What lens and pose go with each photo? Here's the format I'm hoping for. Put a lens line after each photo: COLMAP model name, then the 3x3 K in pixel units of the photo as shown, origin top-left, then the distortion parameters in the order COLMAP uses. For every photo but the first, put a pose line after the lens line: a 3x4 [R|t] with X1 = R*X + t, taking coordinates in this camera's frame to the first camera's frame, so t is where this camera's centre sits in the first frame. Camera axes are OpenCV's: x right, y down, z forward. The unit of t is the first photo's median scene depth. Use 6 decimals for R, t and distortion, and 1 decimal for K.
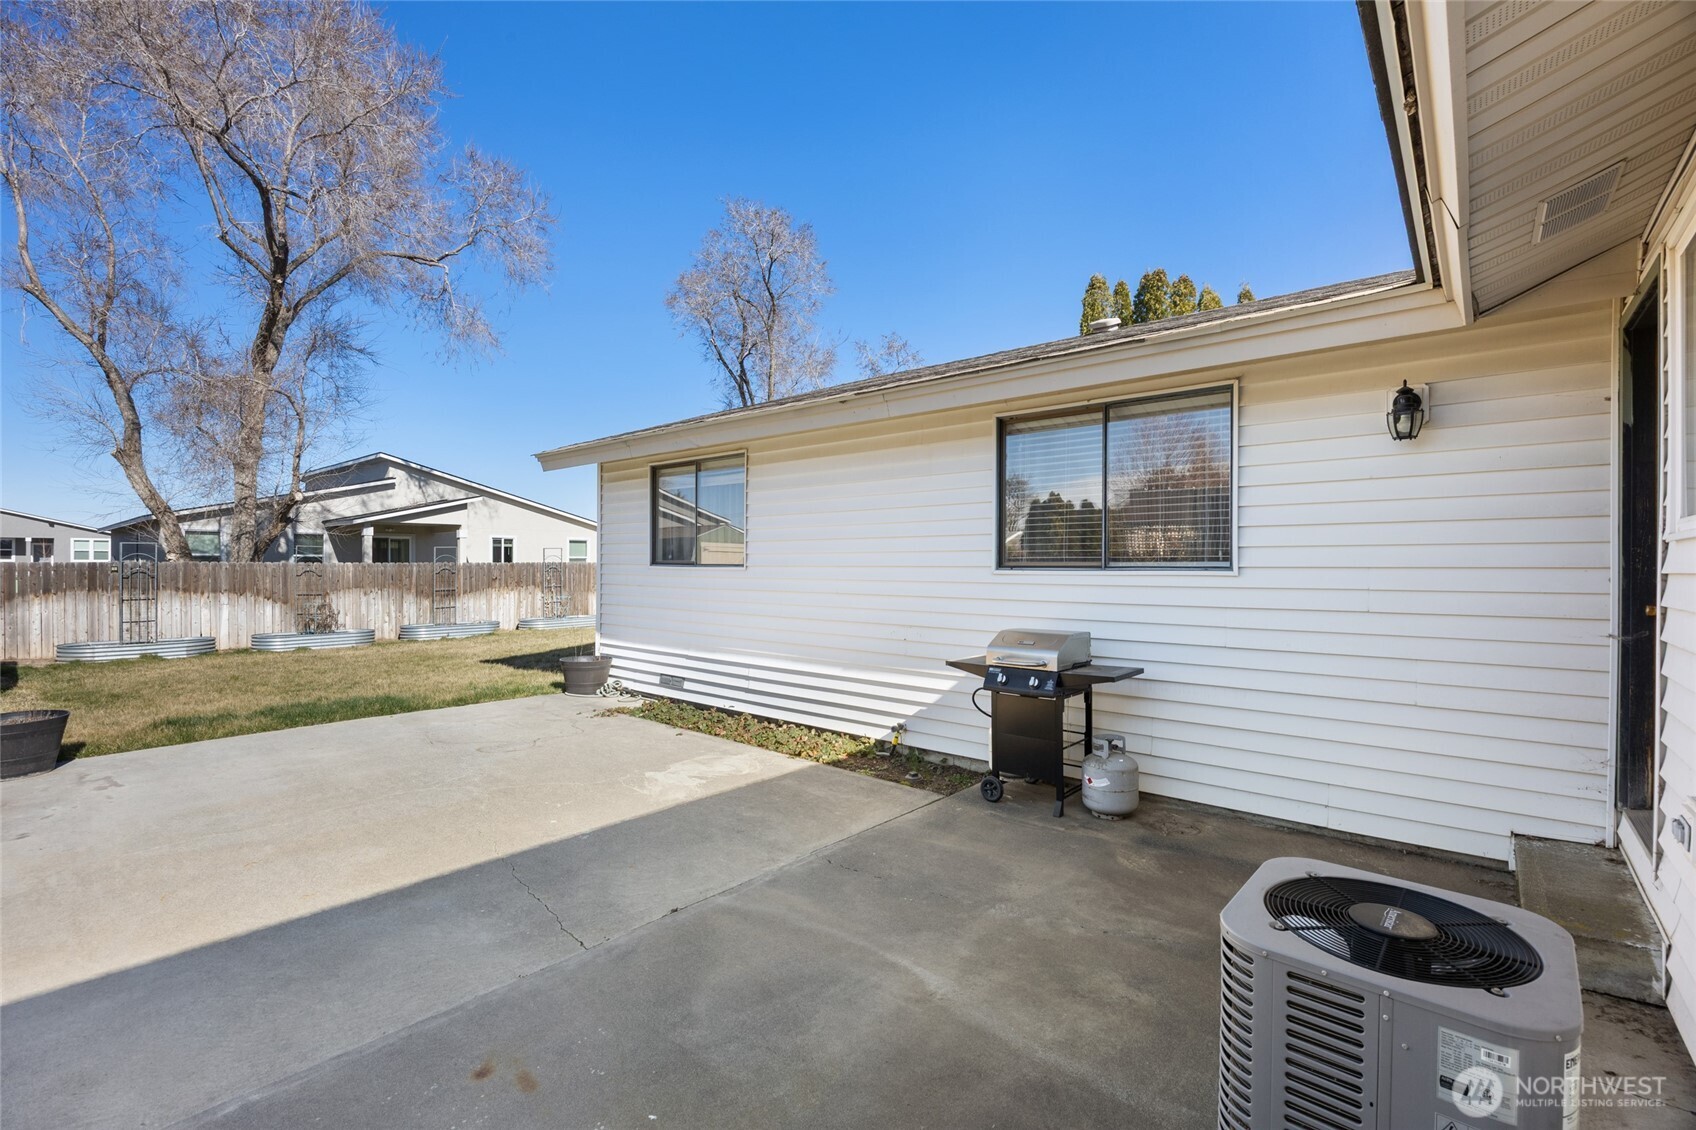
lens RADIAL K [[744.4, 0, 848.0], [0, 744.4, 565.0], [0, 0, 1]] dist [-0.013926, -0.000588]
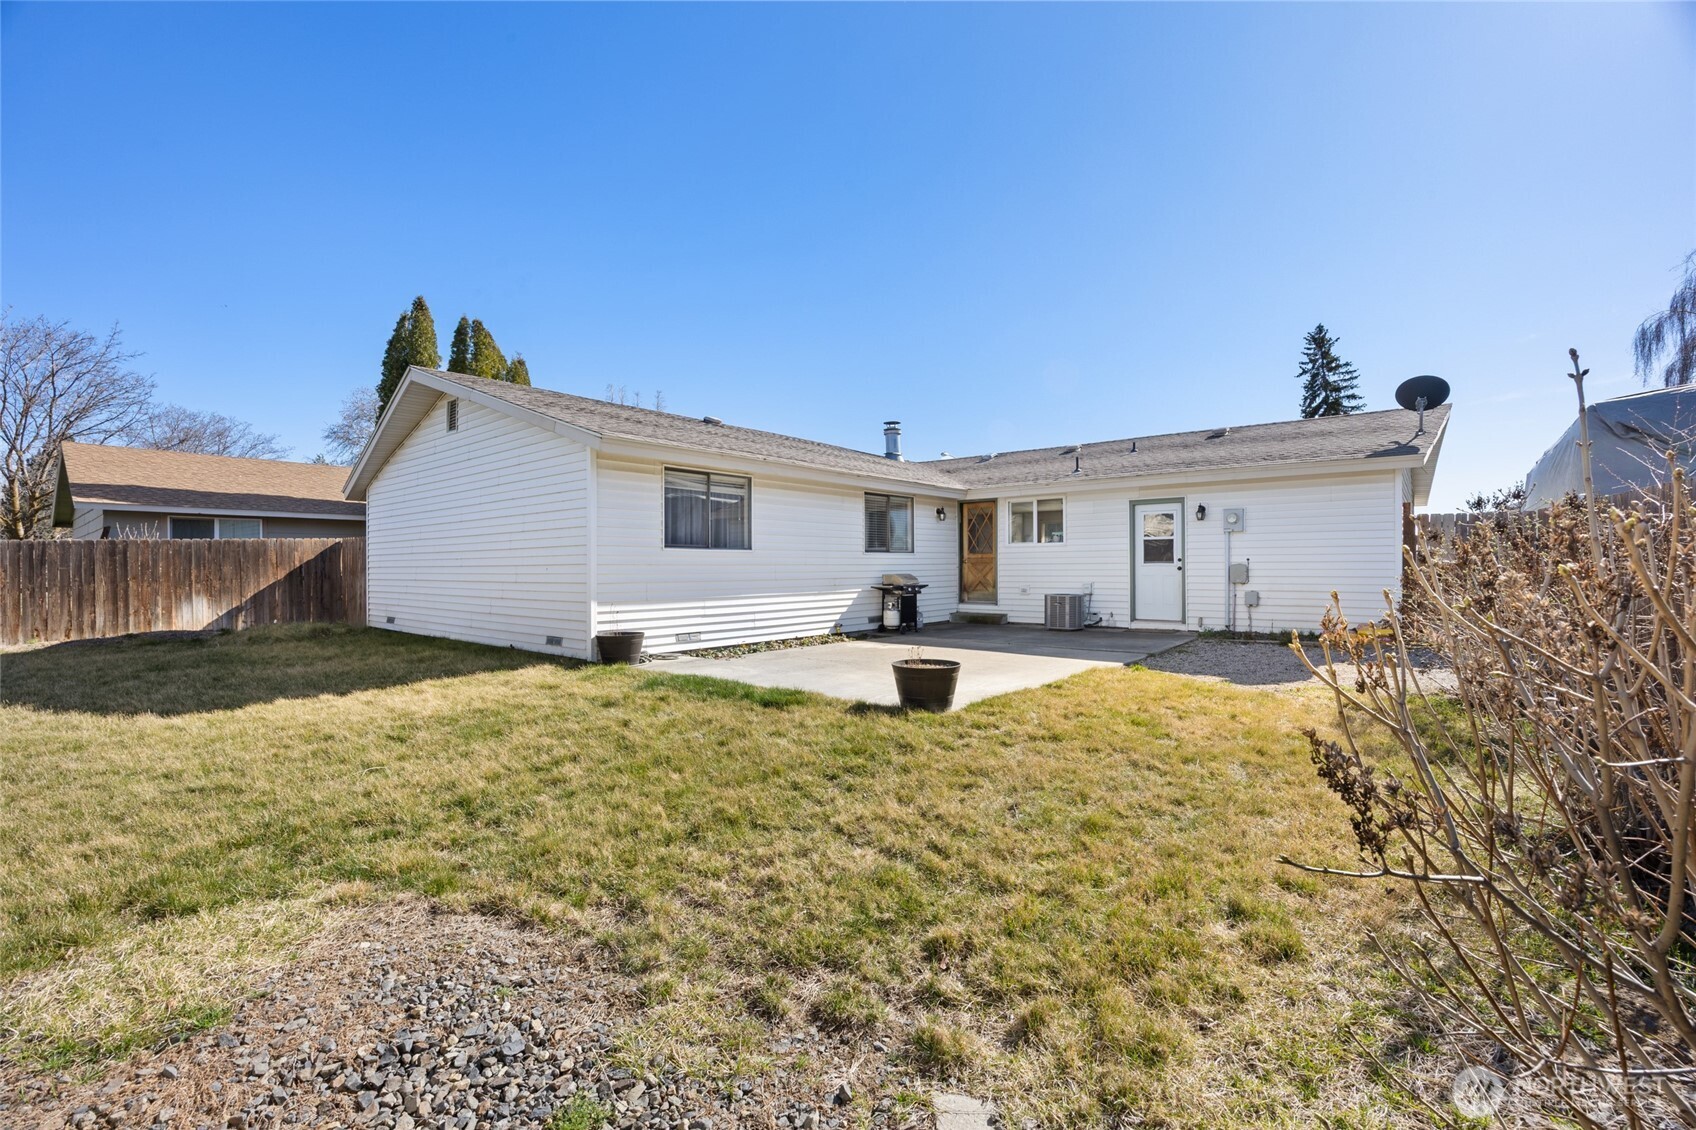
lens RADIAL K [[727.6, 0, 848.0], [0, 727.6, 565.0], [0, 0, 1]] dist [-0.001920, -0.000115]
pose [[-0.015567, -0.003467, 0.999873, -2.006478], [0.004123, 0.999985, 0.003532, 0.034859], [-0.999870, 0.004177, -0.015552, 0.978758]]
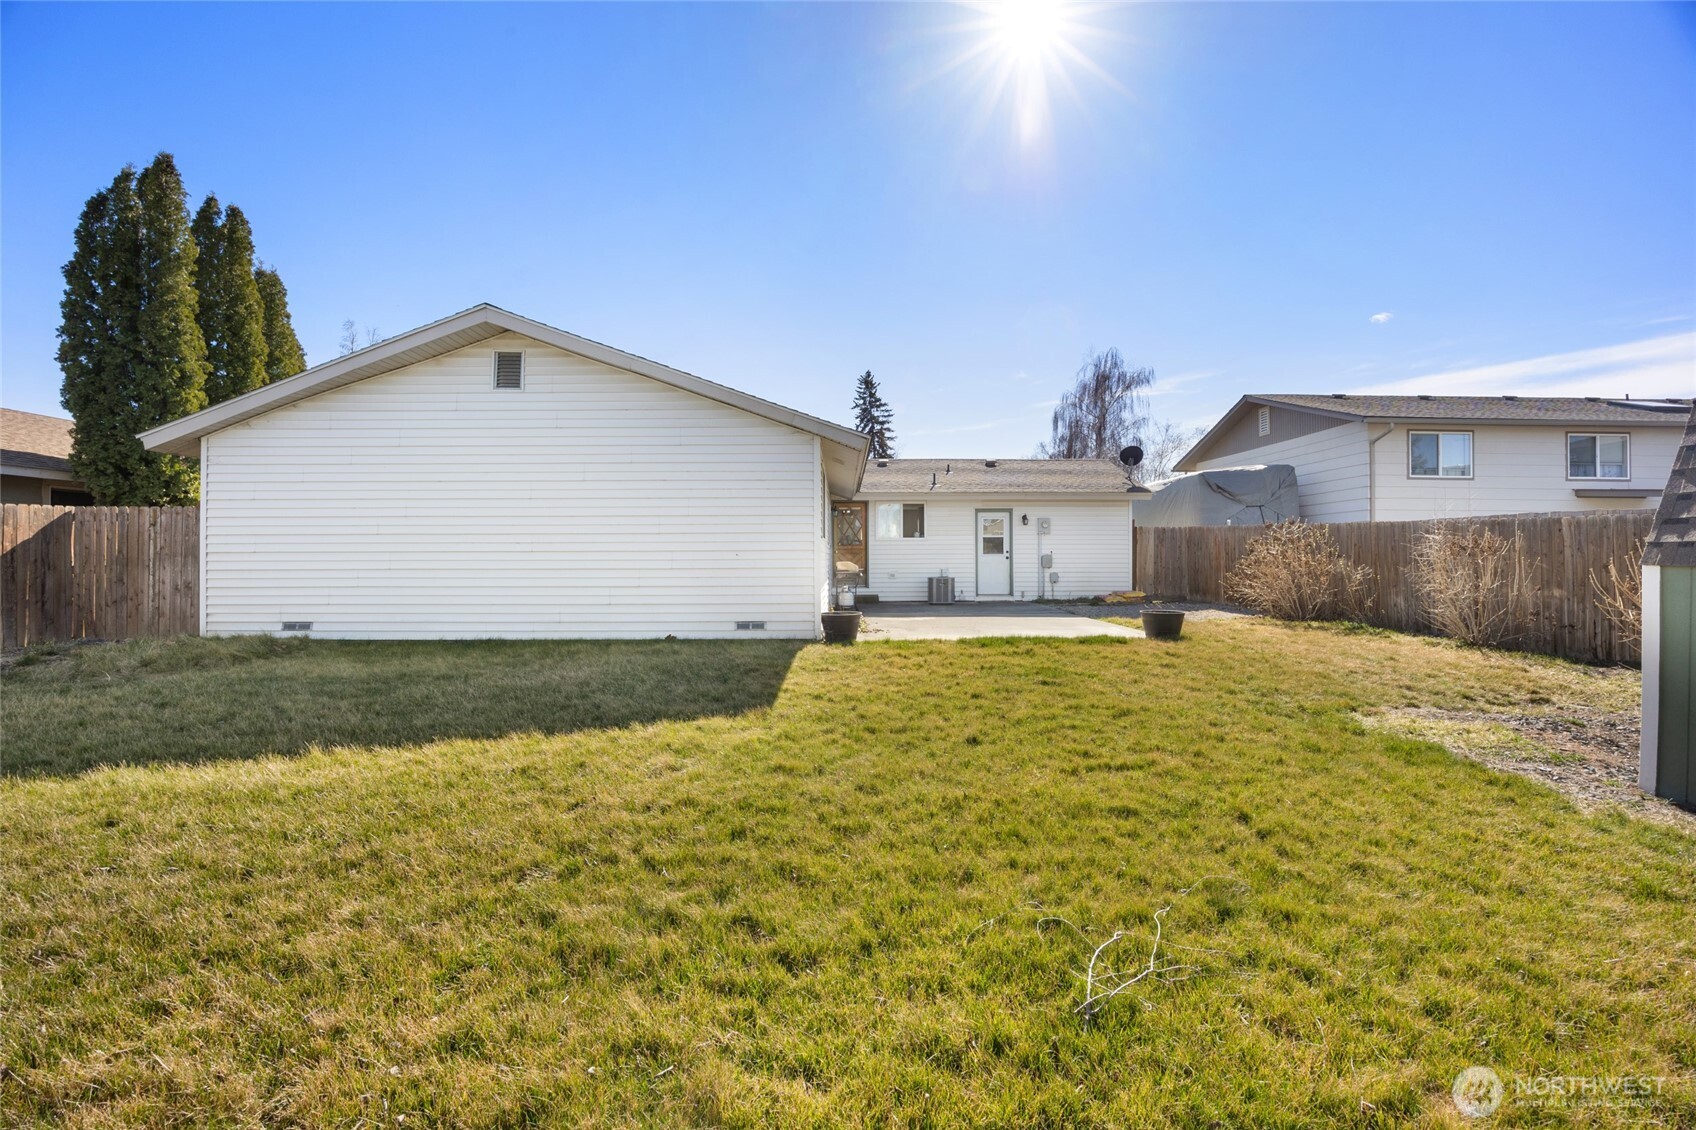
lens RADIAL K [[744.4, 0, 848.0], [0, 744.4, 565.0], [0, 0, 1]] dist [-0.013926, -0.000588]
pose [[-0.667764, -0.010559, 0.744298, -1.777646], [-0.001870, 0.999920, 0.012508, 0.049025], [-0.744370, 0.006961, -0.667731, 2.566285]]
